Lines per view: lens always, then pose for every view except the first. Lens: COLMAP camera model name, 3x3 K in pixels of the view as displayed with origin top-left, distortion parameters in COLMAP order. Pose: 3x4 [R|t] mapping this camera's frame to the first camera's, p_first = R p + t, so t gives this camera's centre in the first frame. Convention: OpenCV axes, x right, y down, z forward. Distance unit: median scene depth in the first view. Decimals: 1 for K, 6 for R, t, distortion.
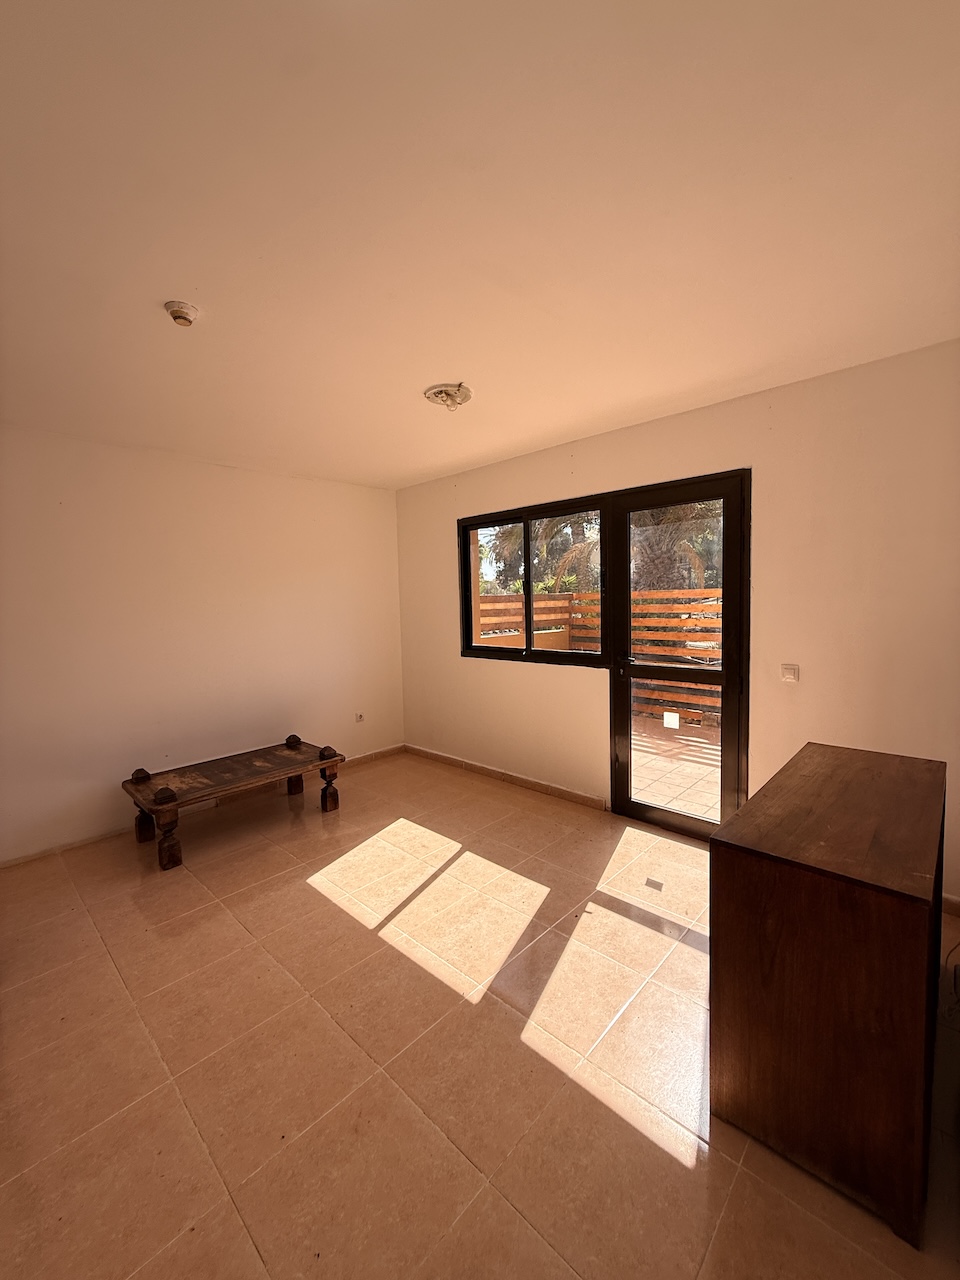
lens RADIAL K [[510.3, 0, 481.8], [0, 510.3, 635.0], [0, 0, 1]] dist [0.000097, -0.000103]
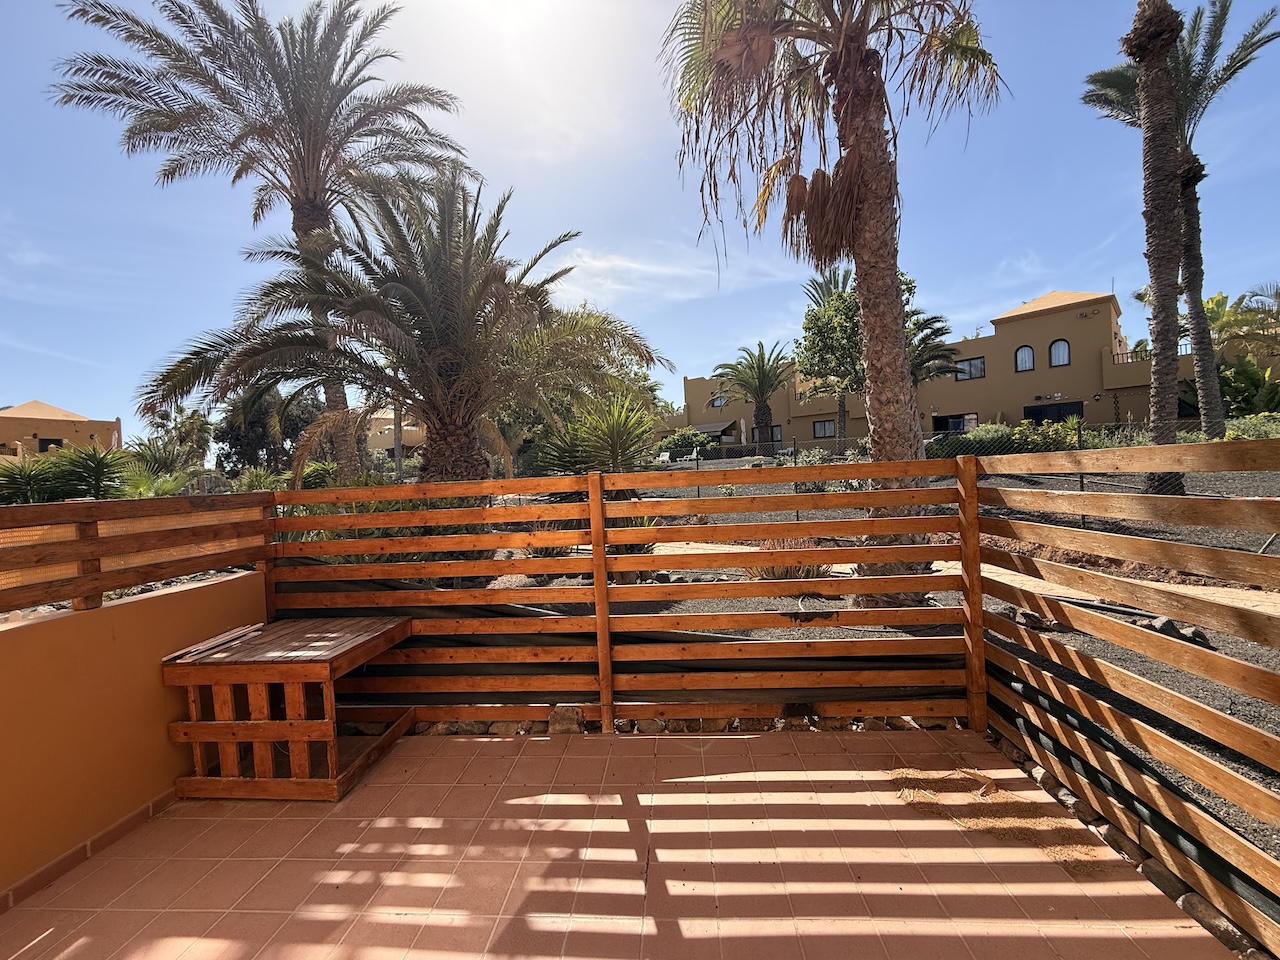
lens RADIAL K [[510.3, 0, 635.5], [0, 510.3, 479.9], [0, 0, 1]] dist [0.000097, -0.000103]
pose [[0.781050, -0.022174, 0.624075, 0.303789], [0.073628, 0.995669, -0.056770, -0.084606], [-0.620113, 0.090290, 0.779299, 0.883980]]
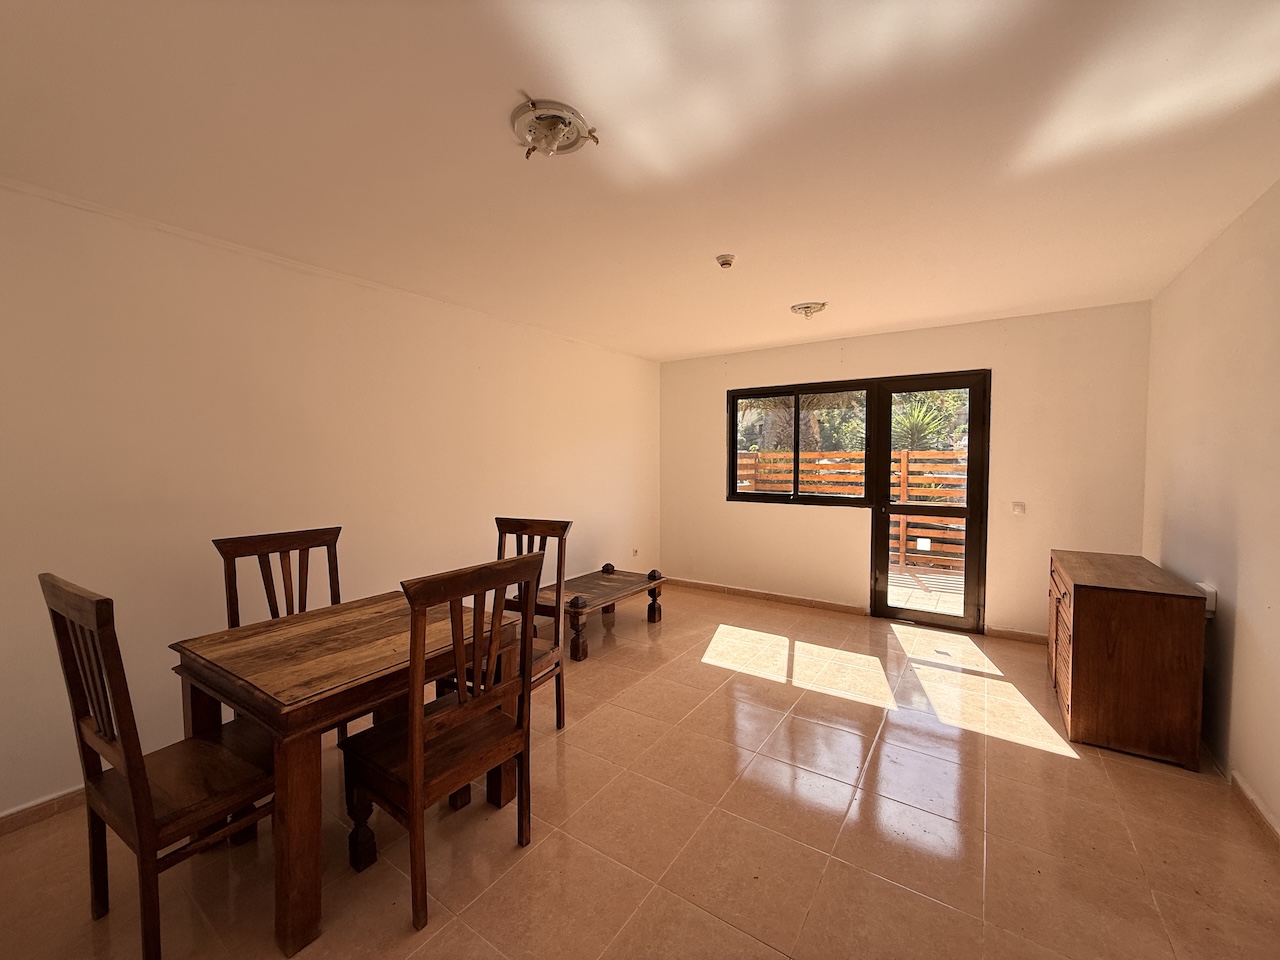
lens RADIAL K [[511.9, 0, 636.6], [0, 511.9, 479.9], [0, 0, 1]] dist [-0.000272, 0.000231]
pose [[0.988288, 0.016320, 0.151723, -0.567974], [-0.012007, 0.999498, -0.029303, 0.038879], [-0.152125, 0.027138, 0.987989, -0.240003]]
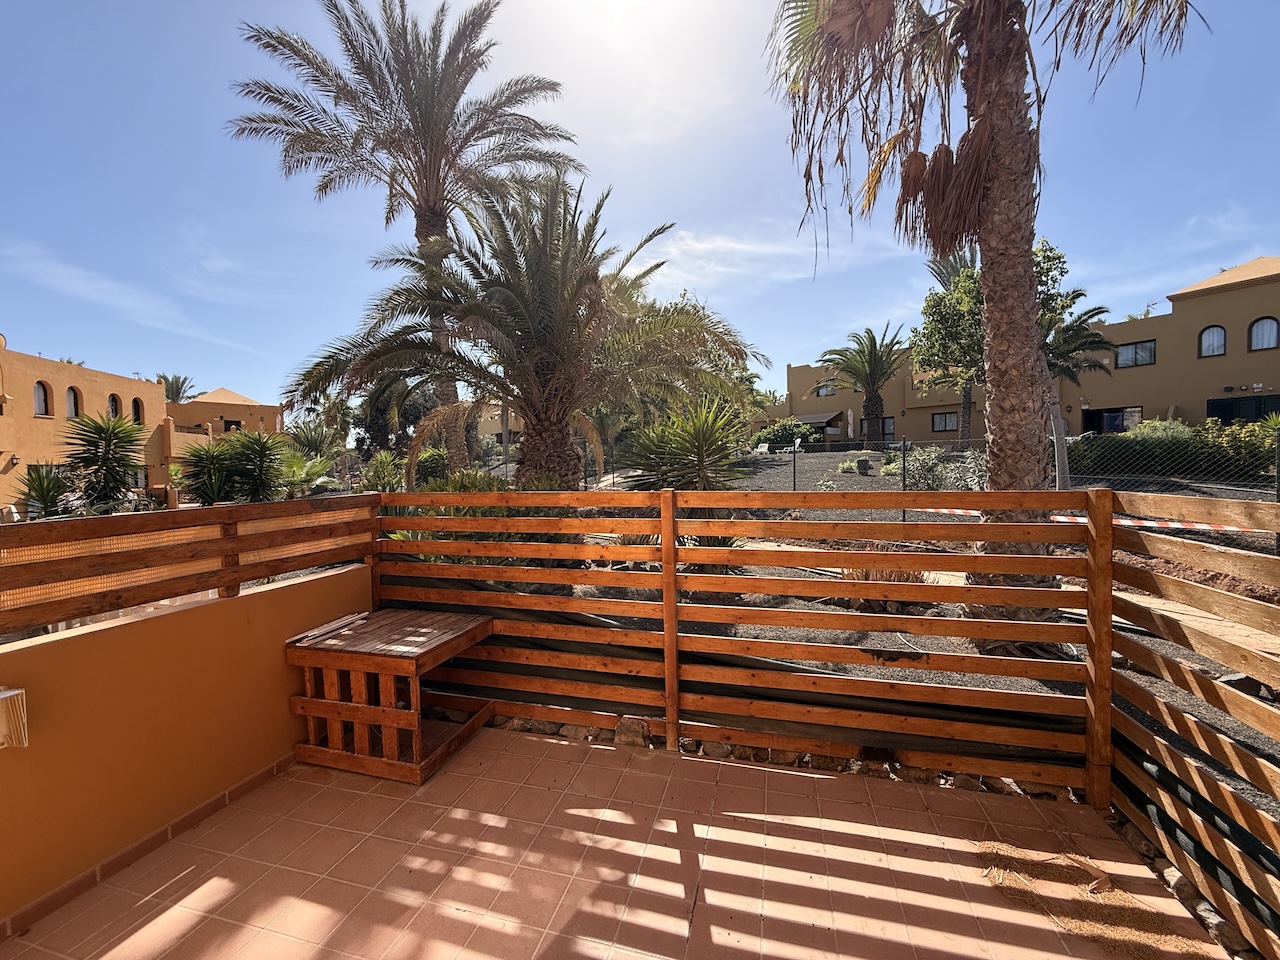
lens RADIAL K [[511.9, 0, 636.6], [0, 511.9, 479.9], [0, 0, 1]] dist [-0.000272, 0.000231]
pose [[0.884181, -0.008327, 0.467071, 0.346374], [0.030788, 0.998706, -0.040477, -0.136684], [-0.466129, 0.050169, 0.883293, 0.865674]]
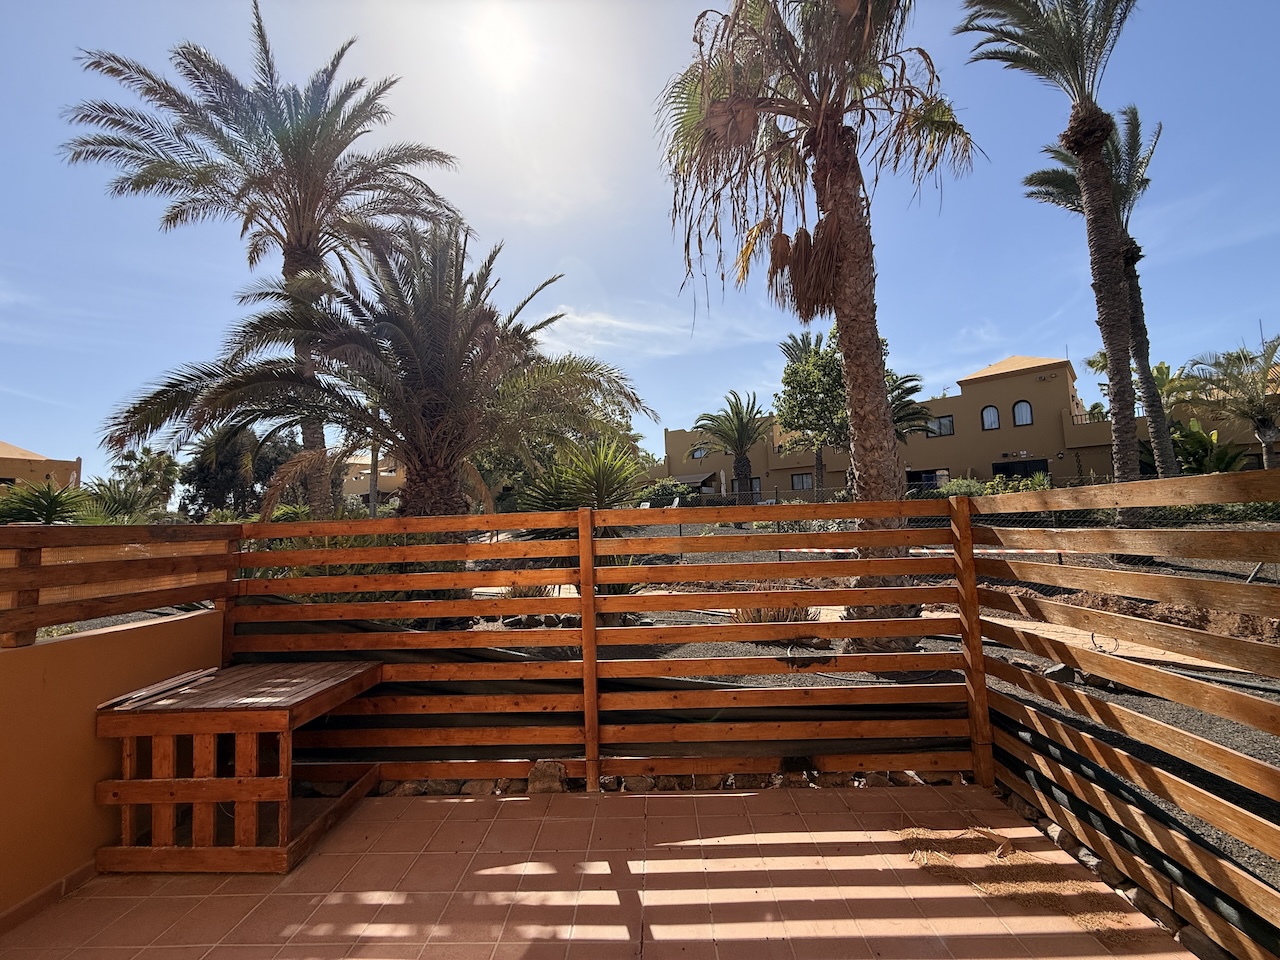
lens RADIAL K [[510.3, 0, 635.5], [0, 510.3, 479.9], [0, 0, 1]] dist [0.000097, -0.000103]
pose [[0.754721, 0.053851, 0.653832, 0.301539], [0.062494, 0.986192, -0.153362, -0.061963], [-0.653063, 0.156606, 0.740934, 0.918980]]
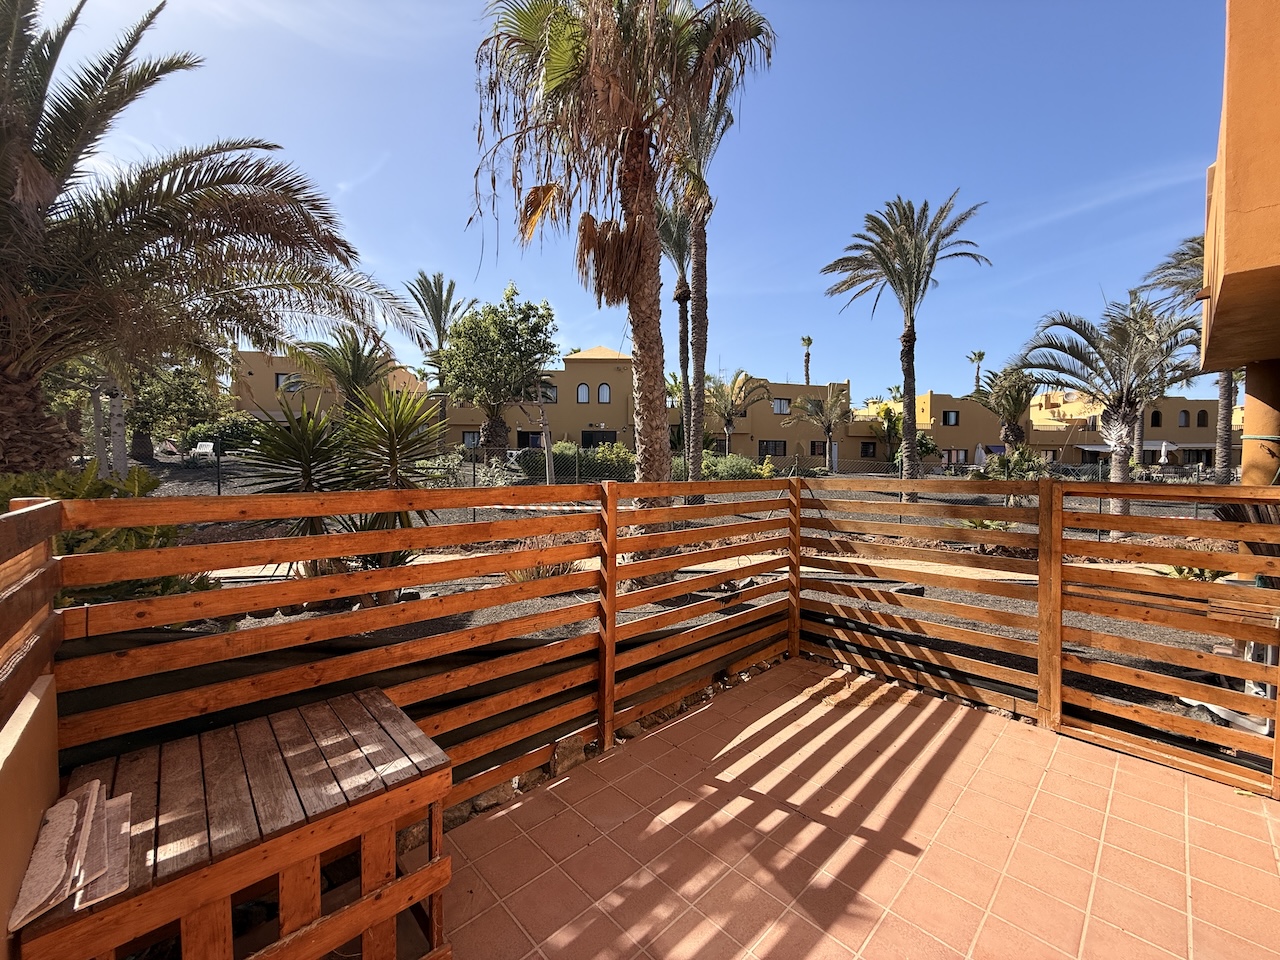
lens RADIAL K [[510.3, 0, 635.5], [0, 510.3, 479.9], [0, 0, 1]] dist [0.000097, -0.000103]
pose [[0.061032, -0.002796, 0.998132, -0.057865], [0.067454, 0.997721, -0.001330, -0.152539], [-0.995854, 0.067409, 0.061082, 1.536791]]
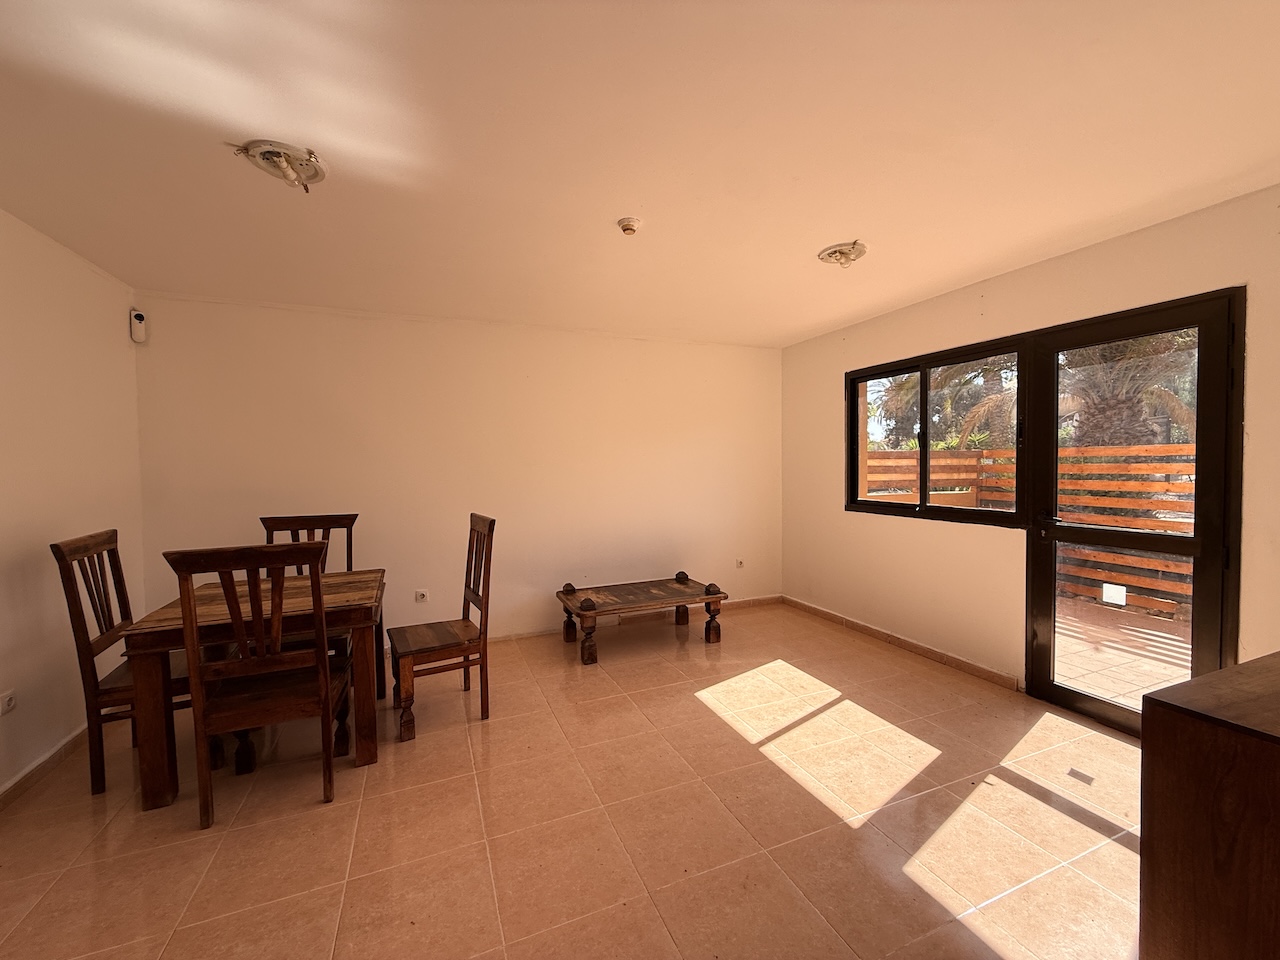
lens RADIAL K [[511.9, 0, 636.6], [0, 511.9, 479.9], [0, 0, 1]] dist [-0.000272, 0.000231]
pose [[0.912194, 0.027654, -0.408825, -0.006508], [-0.040623, 0.998908, -0.023072, 0.028133], [0.407741, 0.037654, 0.912321, -0.089700]]
